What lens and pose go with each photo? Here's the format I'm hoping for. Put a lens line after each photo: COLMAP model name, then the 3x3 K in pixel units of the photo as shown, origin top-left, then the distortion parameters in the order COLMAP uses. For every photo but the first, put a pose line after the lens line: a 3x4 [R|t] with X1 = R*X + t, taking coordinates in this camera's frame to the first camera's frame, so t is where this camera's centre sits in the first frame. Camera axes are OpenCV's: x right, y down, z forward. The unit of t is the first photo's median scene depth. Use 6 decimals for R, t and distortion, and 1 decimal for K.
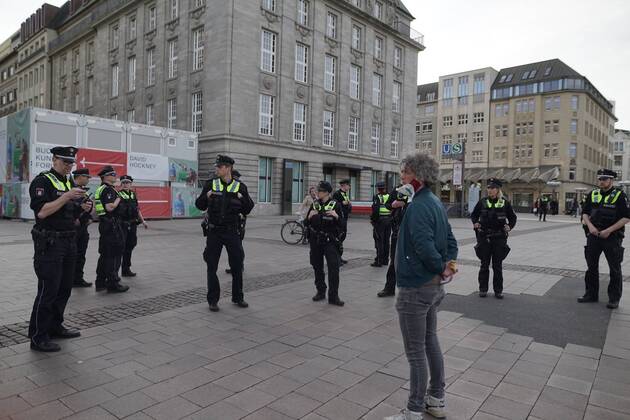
lens RADIAL K [[432.0, 0, 315.0], [0, 432.0, 210.0], [0, 0, 1]] dist [0.002057, 0.003551]
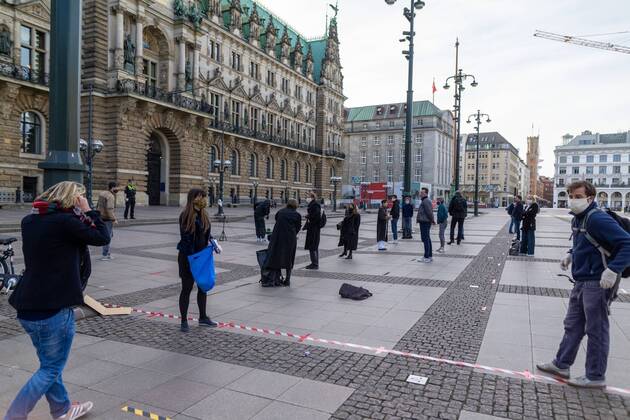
lens RADIAL K [[432.0, 0, 315.0], [0, 432.0, 210.0], [0, 0, 1]] dist [0.002057, 0.003551]
pose [[0.979151, -0.009586, 0.202907, -1.298652], [0.008755, 0.999949, 0.004994, 0.003392], [-0.202945, -0.003114, 0.979185, -1.531197]]
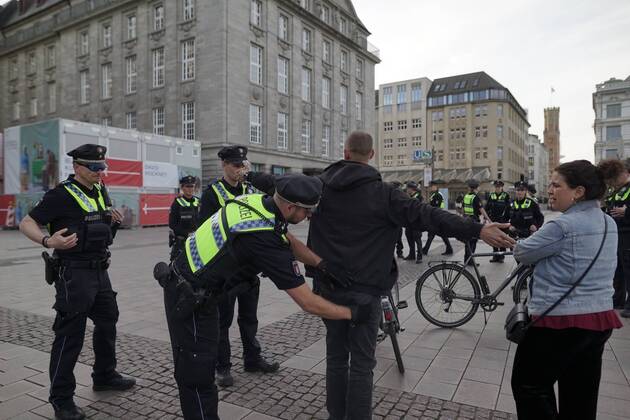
lens RADIAL K [[432.0, 0, 315.0], [0, 432.0, 210.0], [0, 0, 1]] dist [0.002057, 0.003551]
pose [[0.986300, -0.028434, 0.162492, -0.112616], [0.029434, 0.999560, -0.003750, -0.000236], [-0.162314, 0.008481, 0.986703, -0.052843]]
